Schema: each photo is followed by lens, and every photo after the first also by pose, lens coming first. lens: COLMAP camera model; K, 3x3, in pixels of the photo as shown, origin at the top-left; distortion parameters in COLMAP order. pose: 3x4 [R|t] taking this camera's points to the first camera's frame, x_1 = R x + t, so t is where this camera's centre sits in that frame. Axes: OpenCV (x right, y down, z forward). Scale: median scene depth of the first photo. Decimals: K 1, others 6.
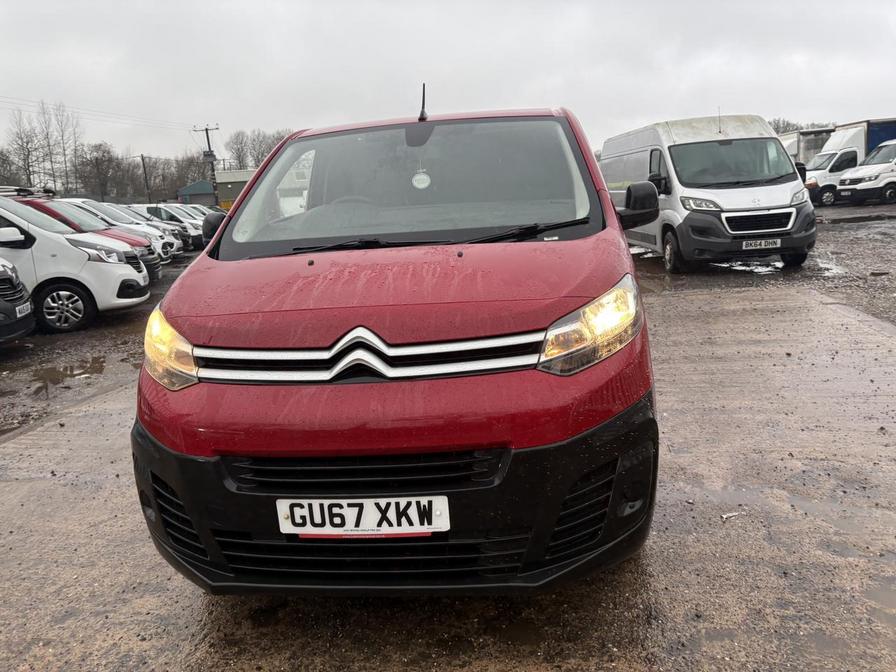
lens RADIAL K [[671.1, 0, 445.0], [0, 671.1, 332.9], [0, 0, 1]] dist [0.033572, -0.048741]
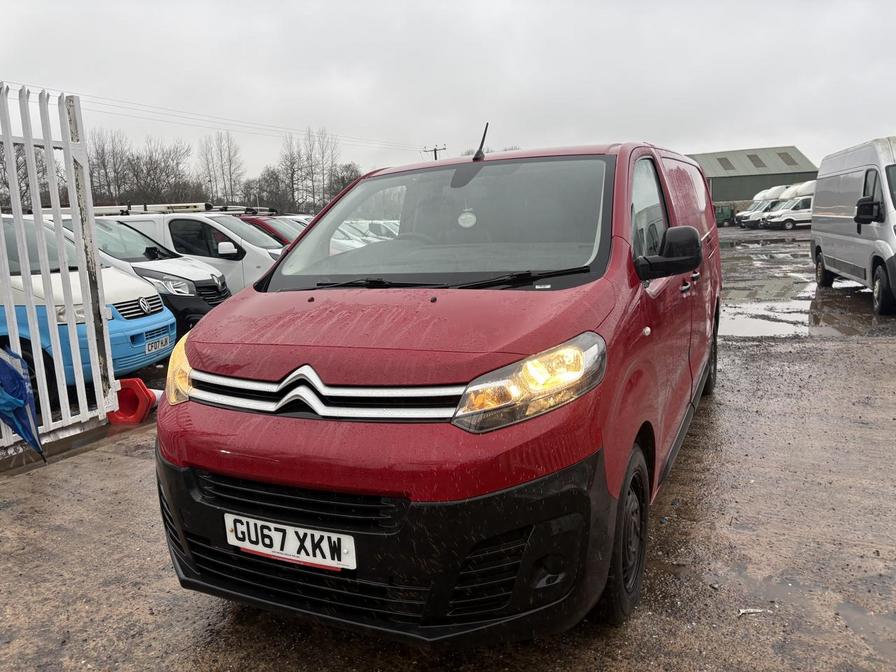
lens RADIAL K [[671.1, 0, 441.1], [0, 671.1, 331.8], [0, 0, 1]] dist [0.033572, -0.048741]
pose [[0.941506, 0.069434, -0.329765, 0.410423], [-0.076749, 0.997008, -0.009200, -0.066040], [0.328139, 0.033971, 0.944018, 0.047576]]
